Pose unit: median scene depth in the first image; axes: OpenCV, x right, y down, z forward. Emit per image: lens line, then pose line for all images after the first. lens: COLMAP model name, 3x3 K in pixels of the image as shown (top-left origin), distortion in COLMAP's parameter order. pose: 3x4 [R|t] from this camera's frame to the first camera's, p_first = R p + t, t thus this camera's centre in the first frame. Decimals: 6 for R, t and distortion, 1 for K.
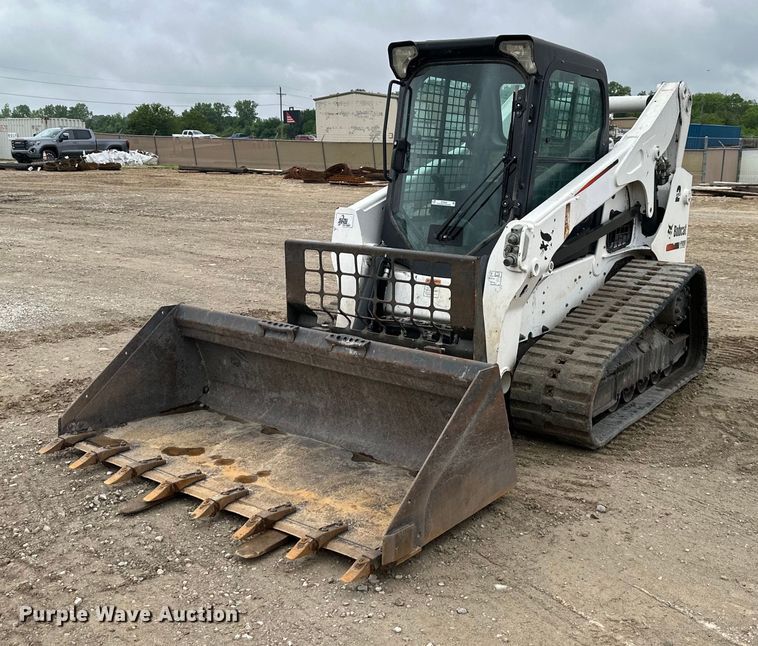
lens RADIAL K [[811.5, 0, 456.8], [0, 811.5, 310.9], [0, 0, 1]] dist [0.180034, -0.377472]
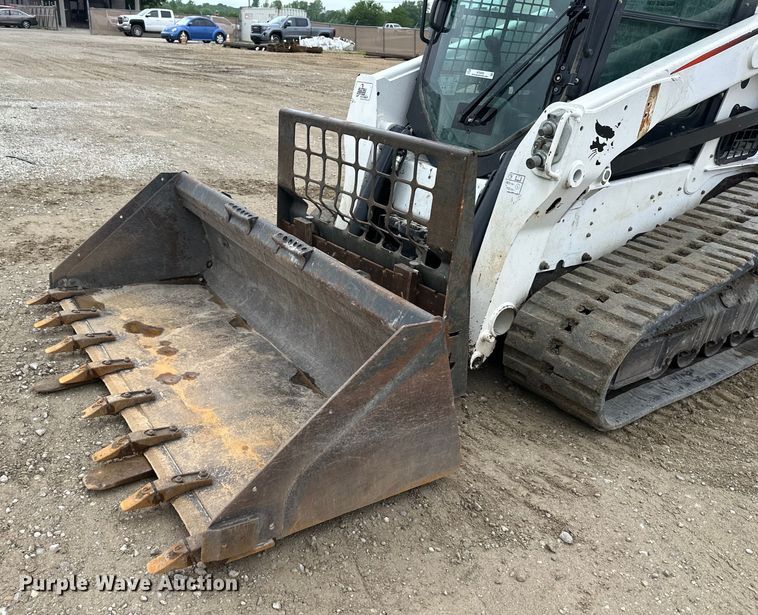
lens RADIAL K [[628.7, 0, 316.8], [0, 628.7, 341.8], [0, 0, 1]] dist [0.094851, -0.137484]
pose [[0.913593, 0.206677, -0.350190, 0.112034], [-0.116537, 0.958153, 0.261460, -0.032144], [0.389573, -0.198058, 0.899448, 0.372728]]
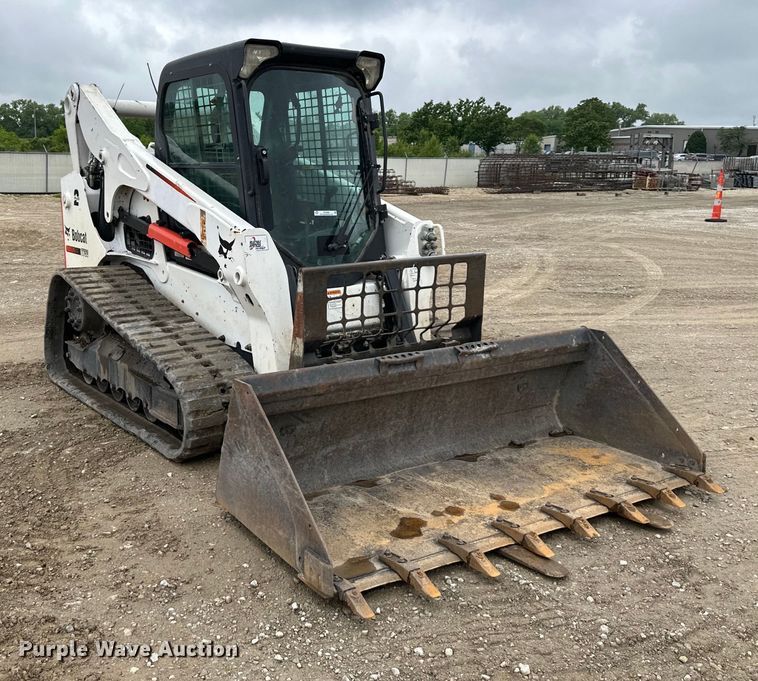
lens RADIAL K [[784.7, 0, 296.5], [0, 784.7, 320.1], [0, 0, 1]] dist [0.214291, -0.443965]
pose [[0.384153, -0.194116, 0.902633, -0.974665], [0.175549, 0.975170, 0.135003, -0.149928], [-0.906427, 0.106594, 0.408691, 0.692904]]
